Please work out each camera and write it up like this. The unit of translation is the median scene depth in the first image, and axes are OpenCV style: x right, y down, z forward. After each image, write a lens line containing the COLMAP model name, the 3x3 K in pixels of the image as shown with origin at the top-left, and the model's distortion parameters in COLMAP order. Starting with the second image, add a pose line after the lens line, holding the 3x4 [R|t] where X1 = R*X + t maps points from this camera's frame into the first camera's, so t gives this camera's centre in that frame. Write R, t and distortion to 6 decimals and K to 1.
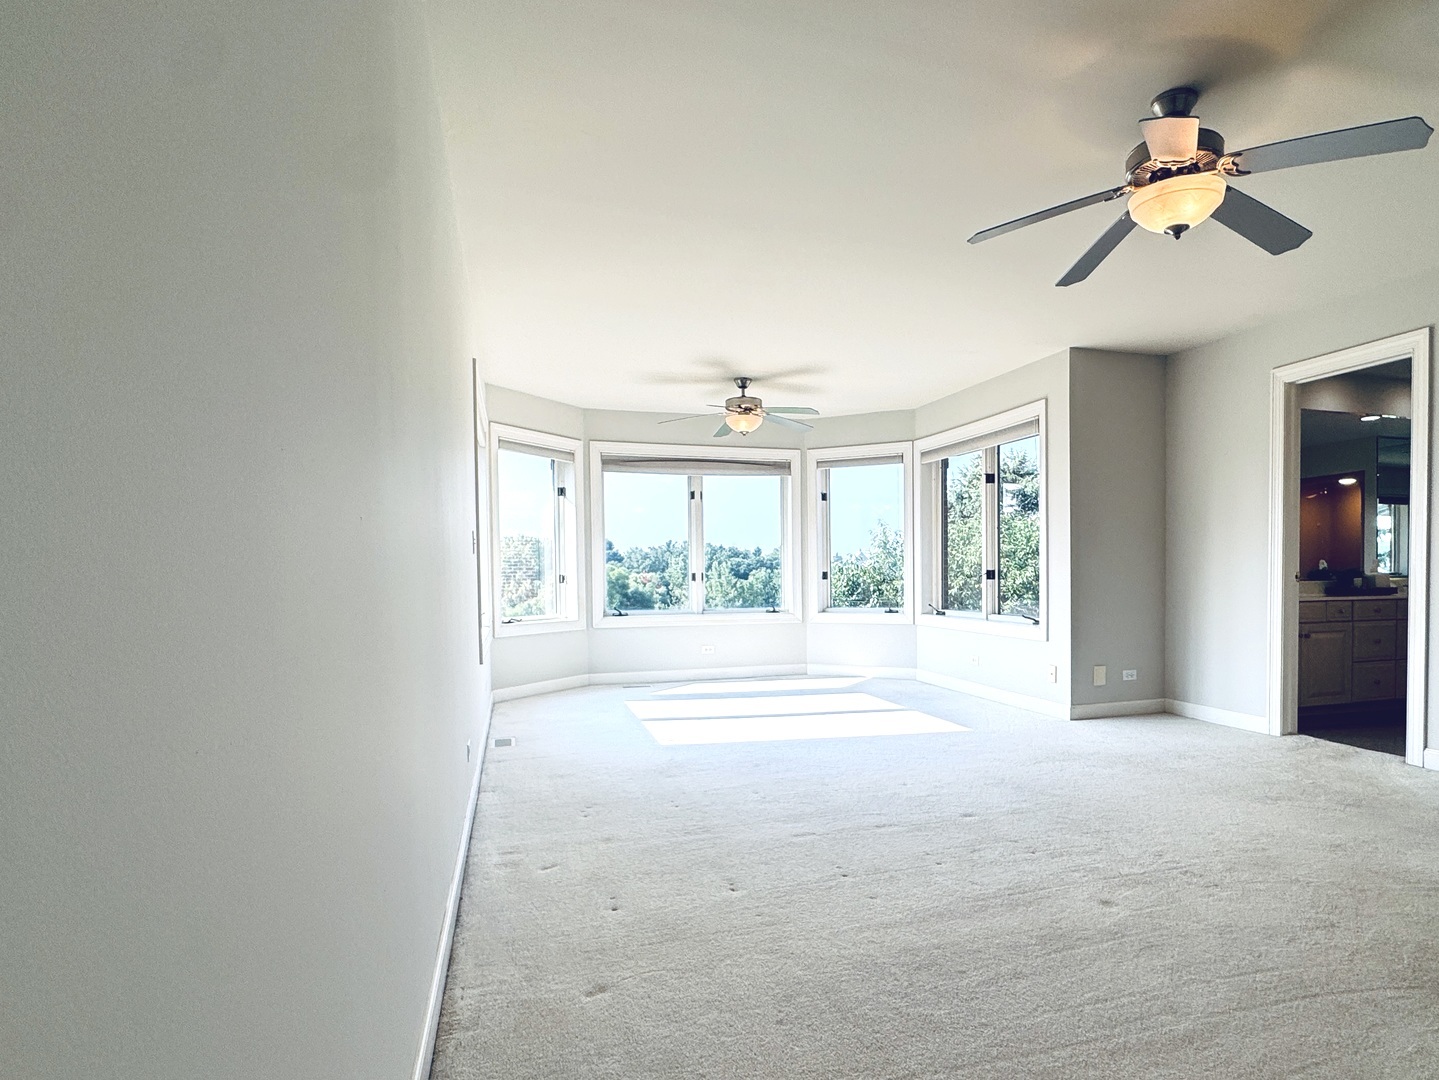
lens RADIAL K [[782.8, 0, 698.6], [0, 782.8, 604.0], [0, 0, 1]] dist [-0.002578, -0.000342]
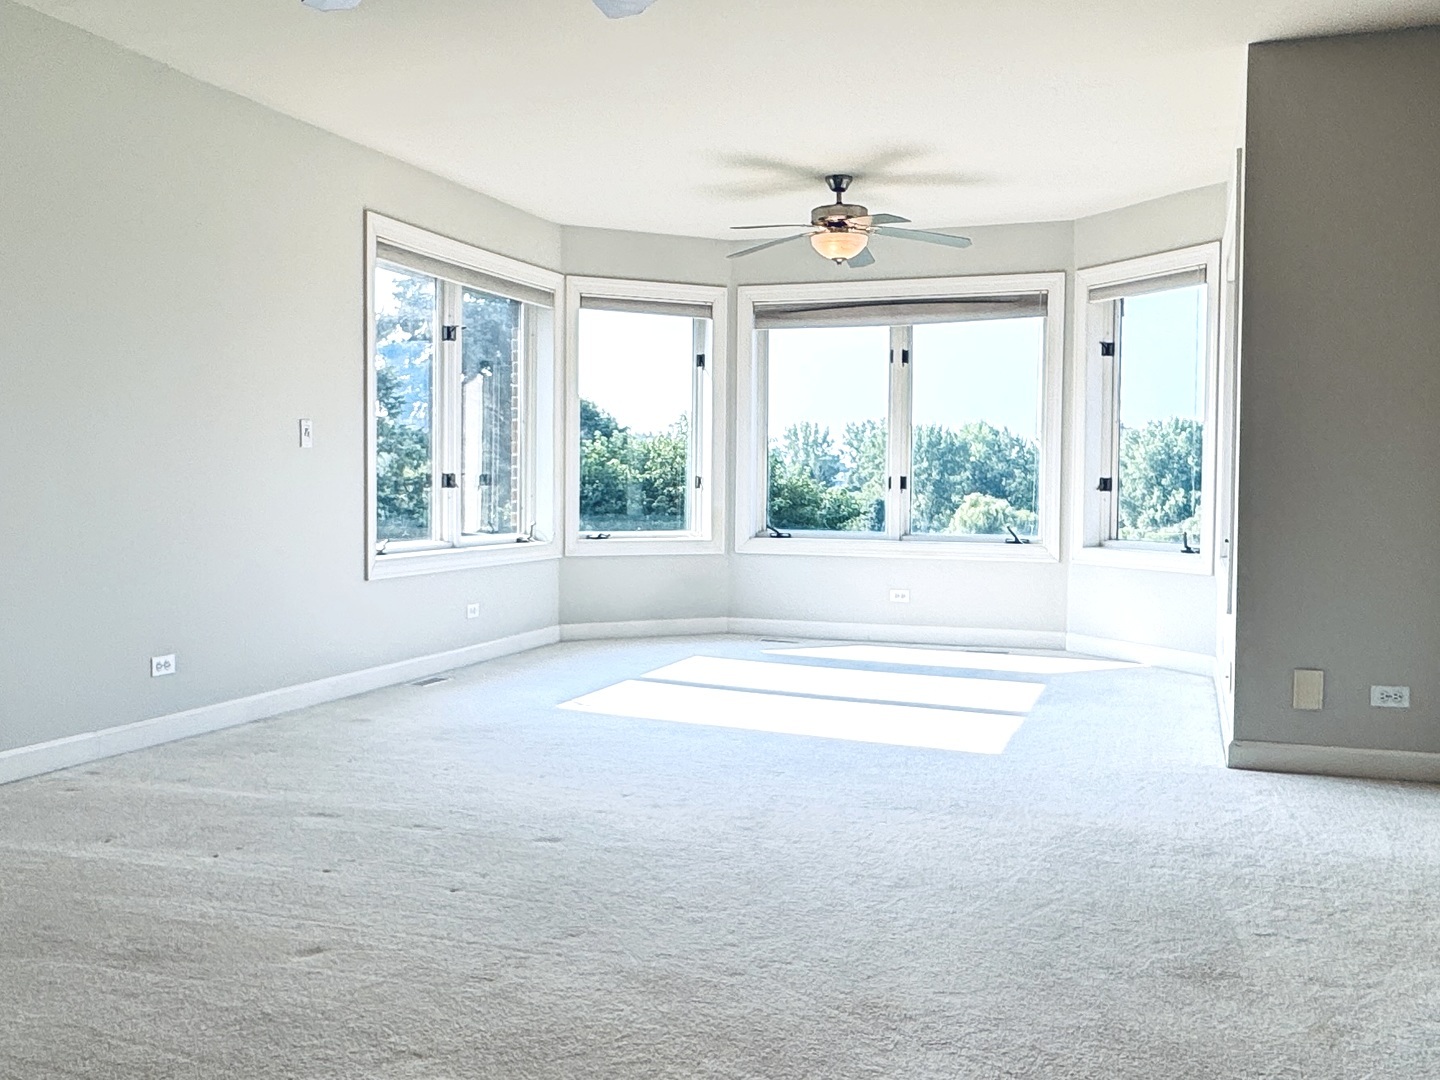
lens RADIAL K [[1195.0, 0, 720.0], [0, 1195.0, 540.0], [0, 0, 1]] dist [-0.002157, -0.006291]
pose [[0.817073, 0.044397, -0.574822, 0.461276], [-0.036598, 0.999014, 0.025139, -0.007199], [0.575372, 0.000497, 0.817892, 0.111555]]
